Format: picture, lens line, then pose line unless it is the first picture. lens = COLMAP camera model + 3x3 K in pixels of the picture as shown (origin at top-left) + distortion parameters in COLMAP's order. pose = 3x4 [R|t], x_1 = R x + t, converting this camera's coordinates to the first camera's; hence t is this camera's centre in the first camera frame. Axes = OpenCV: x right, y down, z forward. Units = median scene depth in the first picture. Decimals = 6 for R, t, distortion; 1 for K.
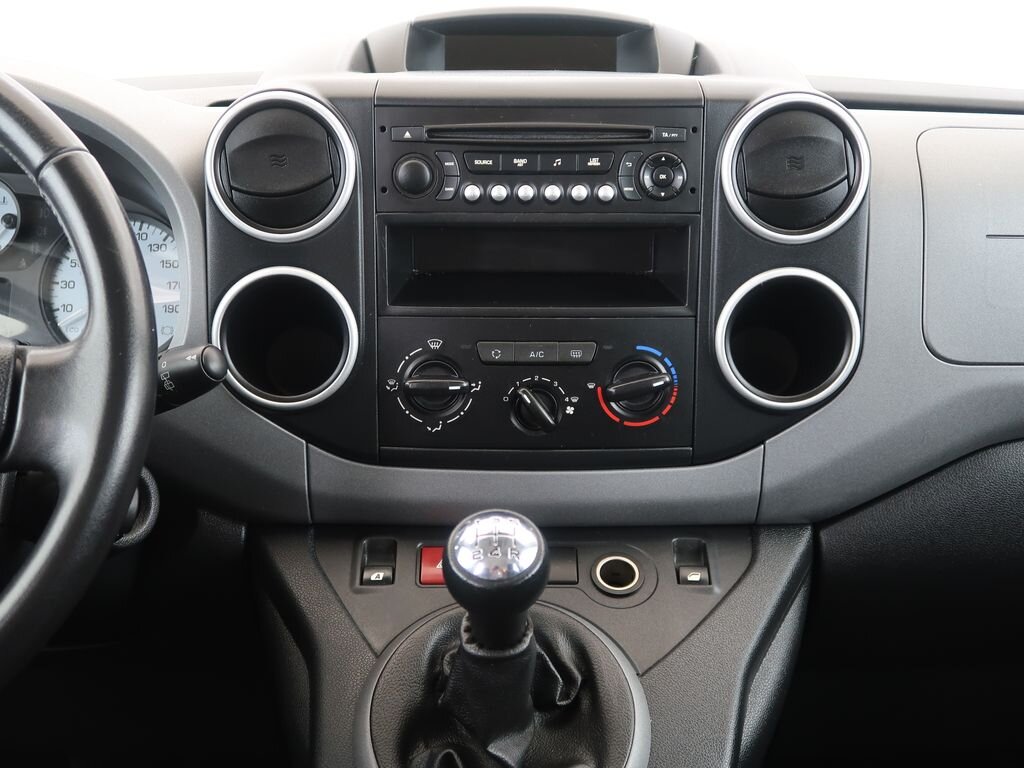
lens RADIAL K [[1257.1, 0, 518.4], [0, 1257.1, 376.5], [0, 0, 1]] dist [0.020478, 0.000000]
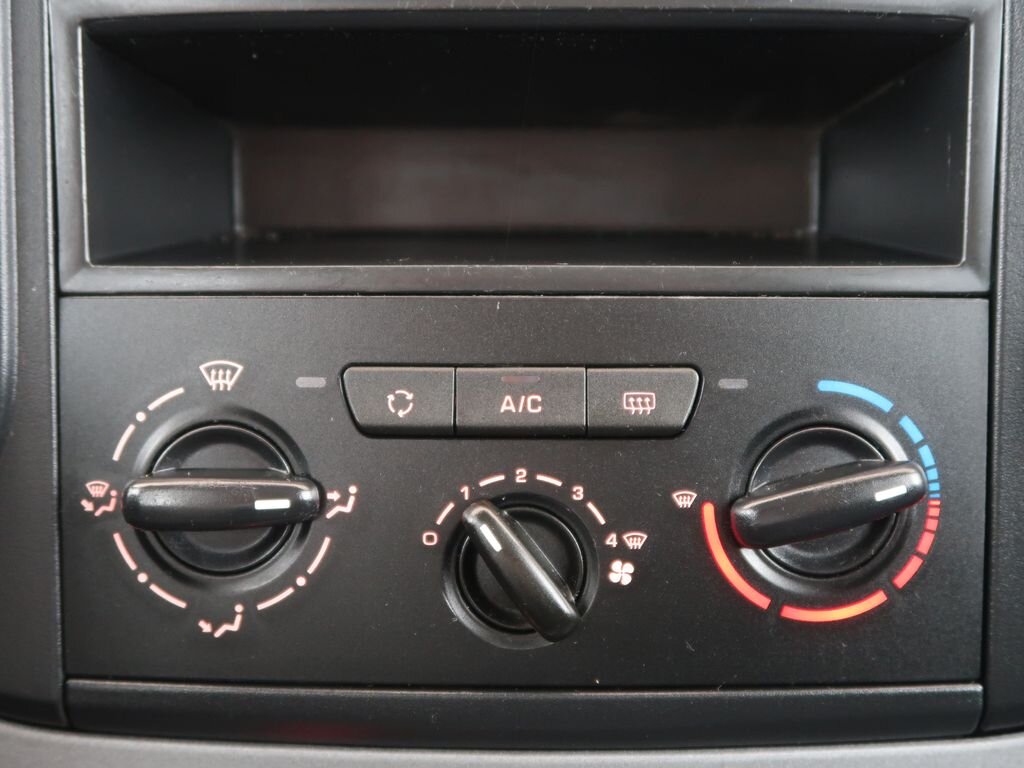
lens RADIAL K [[1257.1, 0, 514.0], [0, 1257.1, 385.2], [0, 0, 1]] dist [0.020478, 0.000000]
pose [[0.999420, -0.002610, -0.033968, 0.024037], [-0.001243, 0.993604, -0.112911, 0.015139], [0.034045, 0.112888, 0.993024, 0.664047]]
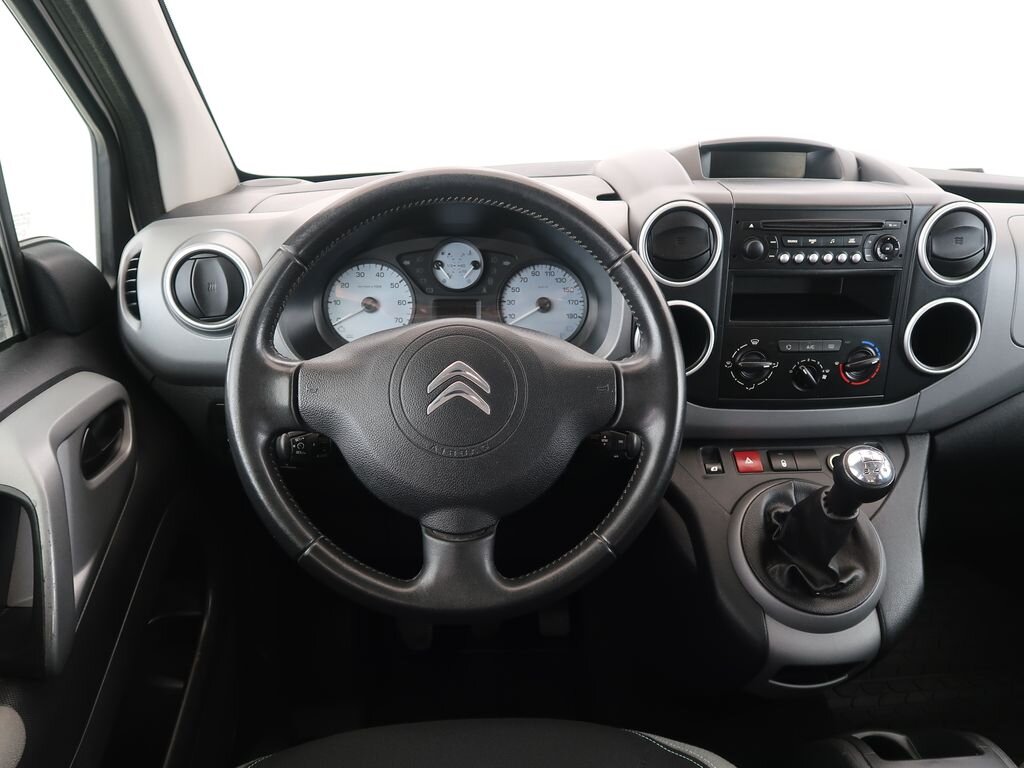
lens RADIAL K [[798.2, 0, 514.7], [0, 798.2, 383.8], [0, 0, 1]] dist [-0.023110, 0.026362]
pose [[0.997654, -0.016865, 0.066355, -0.482637], [0.008911, 0.992927, 0.118388, -0.103737], [-0.067882, -0.117519, 0.990748, -0.107407]]
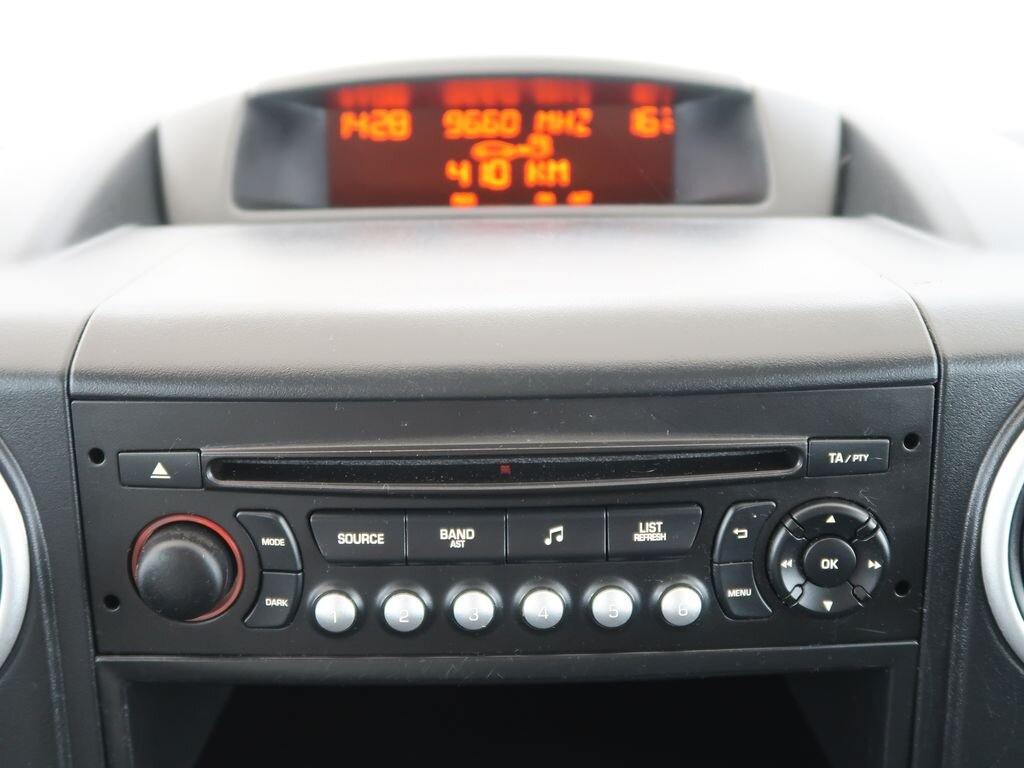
lens RADIAL K [[1257.1, 0, 507.3], [0, 1257.1, 379.7], [0, 0, 1]] dist [0.020478, 0.000000]
pose [[0.999770, -0.014691, -0.015655, 0.022734], [0.015644, 0.997916, 0.062605, -0.234545], [0.014703, -0.062835, 0.997916, 0.603061]]
